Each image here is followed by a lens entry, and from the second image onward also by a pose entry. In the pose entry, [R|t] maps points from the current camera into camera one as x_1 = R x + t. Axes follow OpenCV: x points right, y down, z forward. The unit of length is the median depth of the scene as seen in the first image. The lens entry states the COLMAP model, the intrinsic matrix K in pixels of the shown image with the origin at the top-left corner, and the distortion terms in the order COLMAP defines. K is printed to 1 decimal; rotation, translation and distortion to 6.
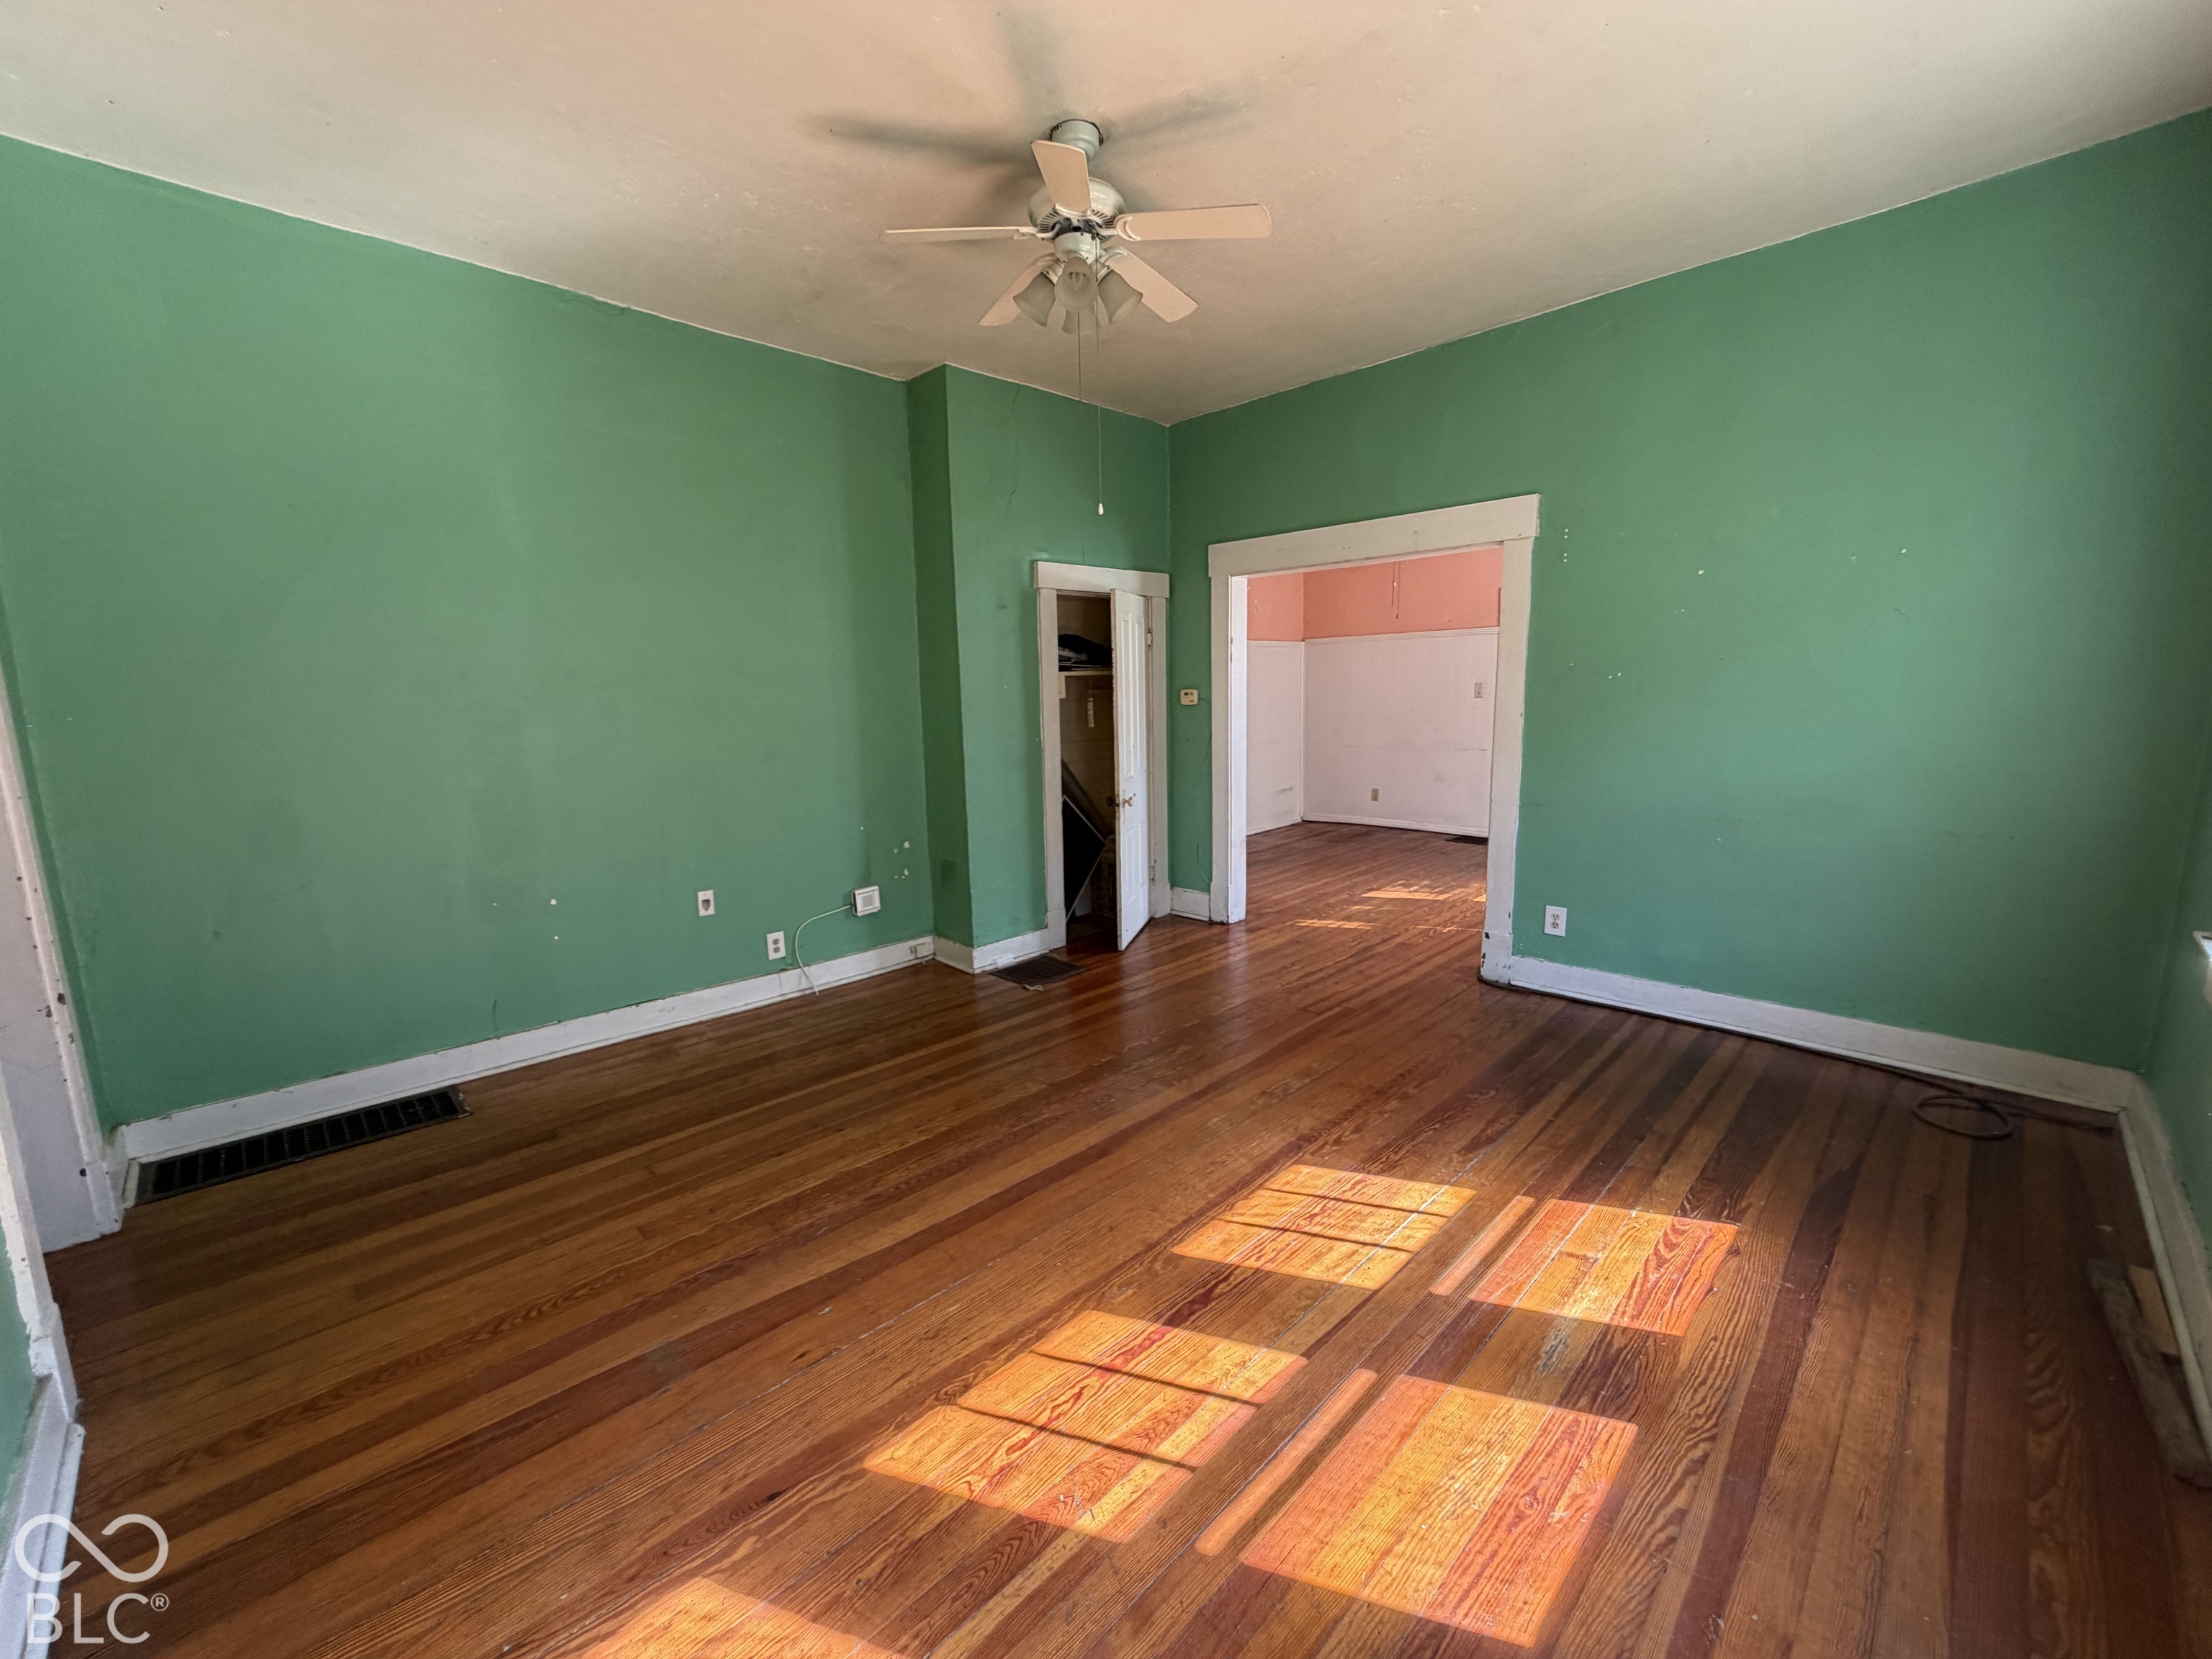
lens RADIAL K [[882.6, 0, 1104.6], [0, 882.6, 826.5], [0, 0, 1]] dist [0.000770, 0.000865]
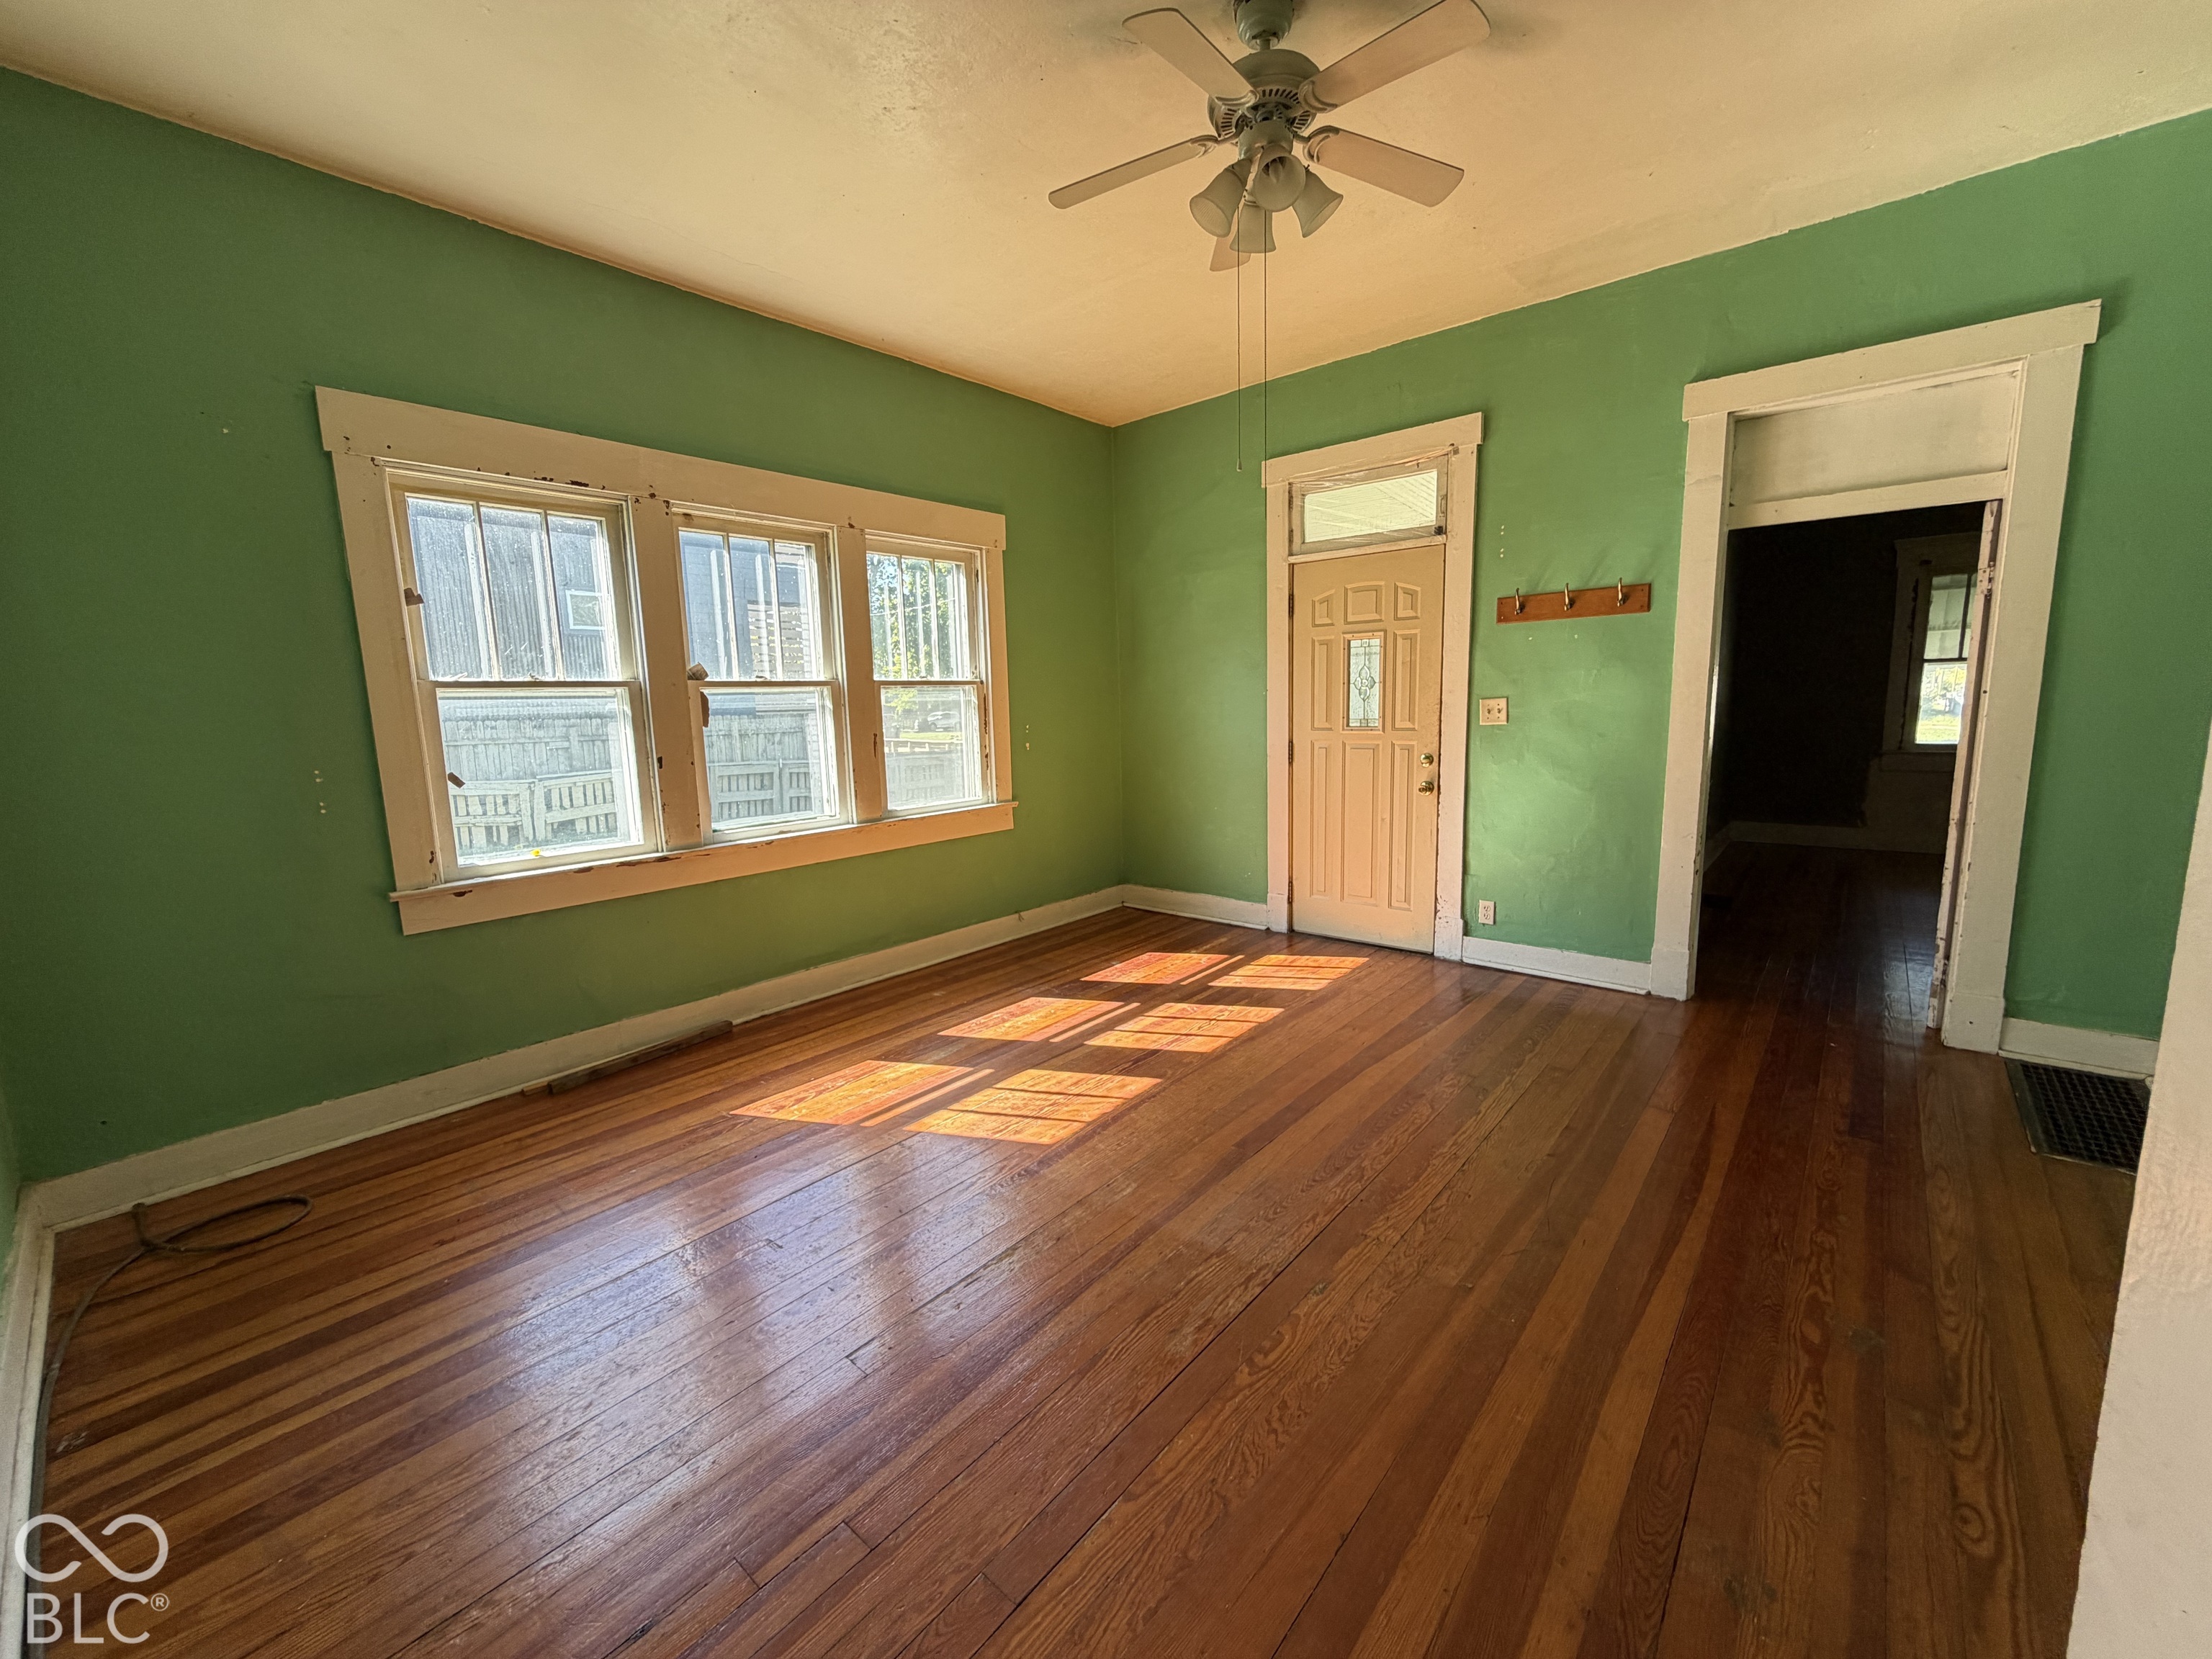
lens RADIAL K [[882.6, 0, 1102.6], [0, 882.6, 829.0], [0, 0, 1]] dist [0.000770, 0.000865]
pose [[-0.995951, 0.057167, -0.069381, 0.261495], [0.034089, 0.954285, 0.296947, -0.337342], [0.083185, 0.293380, -0.952370, 2.362822]]
